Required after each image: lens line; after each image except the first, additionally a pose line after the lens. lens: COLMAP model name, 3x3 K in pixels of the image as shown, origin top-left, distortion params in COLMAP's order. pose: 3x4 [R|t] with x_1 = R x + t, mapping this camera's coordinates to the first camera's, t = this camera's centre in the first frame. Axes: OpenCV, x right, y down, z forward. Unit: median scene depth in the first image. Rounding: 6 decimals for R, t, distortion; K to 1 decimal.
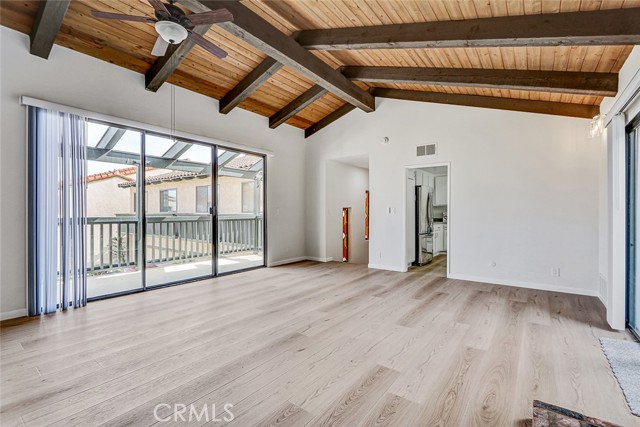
lens RADIAL K [[292.8, 0, 316.7], [0, 292.8, 215.3], [0, 0, 1]] dist [0.001777, -0.000130]
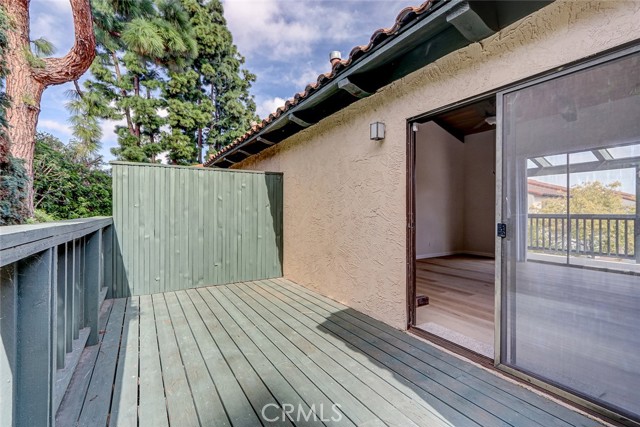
lens RADIAL K [[292.8, 0, 320.0], [0, 292.8, 212.0], [0, 0, 1]] dist [0.001777, -0.000130]
pose [[-0.363612, 0.002438, -0.931547, 0.938247], [0.000234, 0.999997, 0.002526, -0.005731], [0.931550, 0.000701, -0.363611, 0.449143]]
